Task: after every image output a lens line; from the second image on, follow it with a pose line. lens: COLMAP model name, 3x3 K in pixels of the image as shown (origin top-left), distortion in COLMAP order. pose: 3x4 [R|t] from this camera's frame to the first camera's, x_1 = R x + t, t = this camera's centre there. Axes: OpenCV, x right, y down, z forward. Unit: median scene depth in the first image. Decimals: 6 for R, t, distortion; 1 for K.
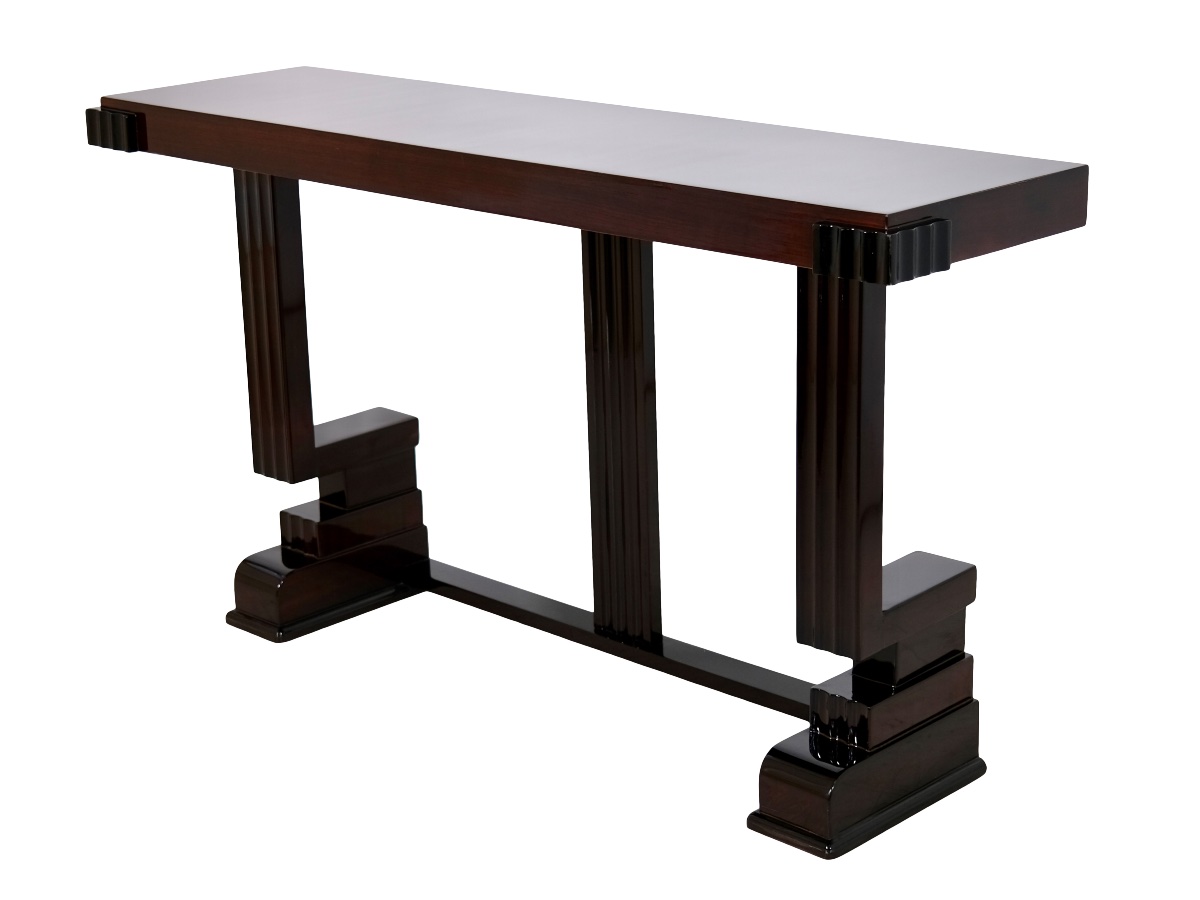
lens RADIAL K [[2278.8, 0, 600.0], [0, 2278.8, 450.0], [0, 0, 1]] dist [-0.049645, -0.130362]
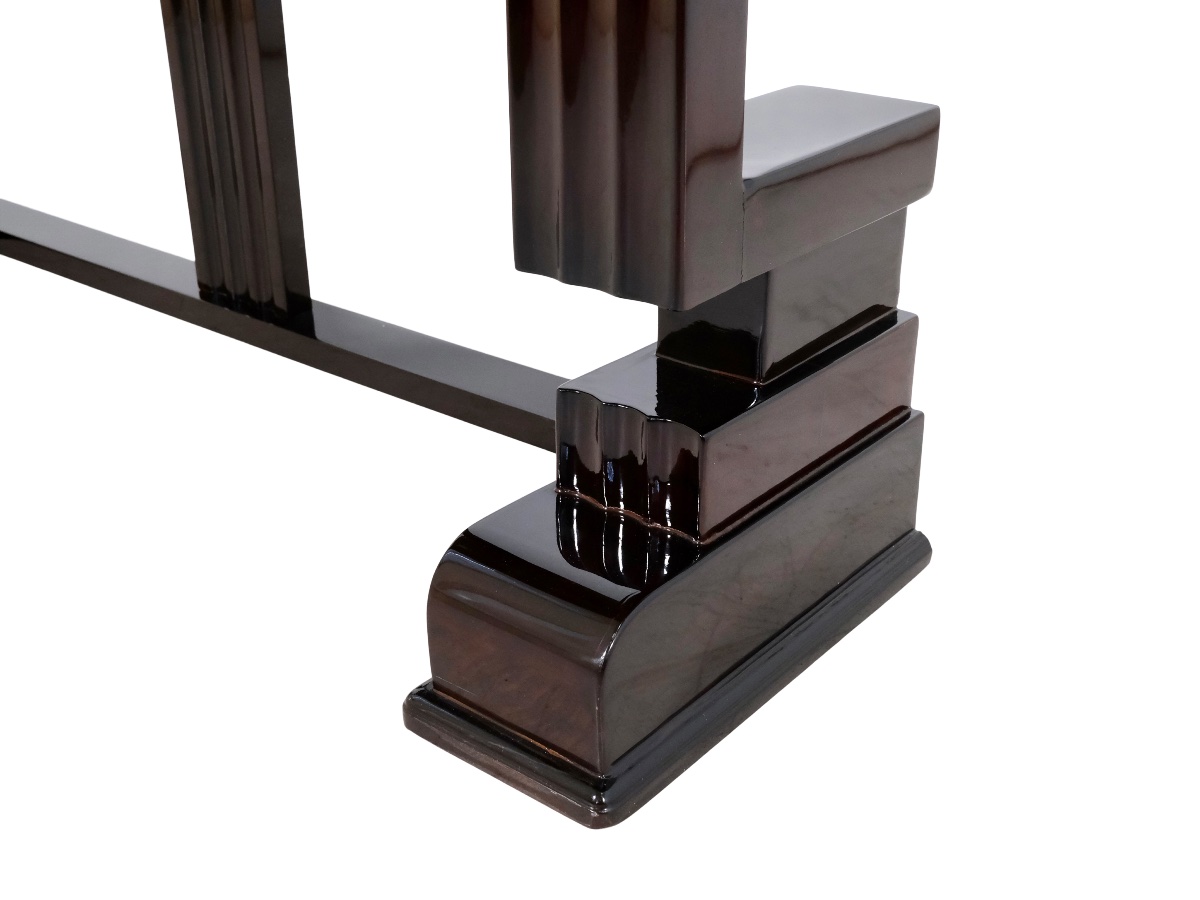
lens RADIAL K [[1393.6, 0, 600.0], [0, 1393.6, 450.0], [0, 0, 1]] dist [-0.013137, -0.009286]
pose [[0.996745, -0.013462, 0.079492, 0.079729], [0.002179, 0.990099, 0.140354, 0.080108], [-0.080594, -0.139724, 0.986905, 0.746511]]
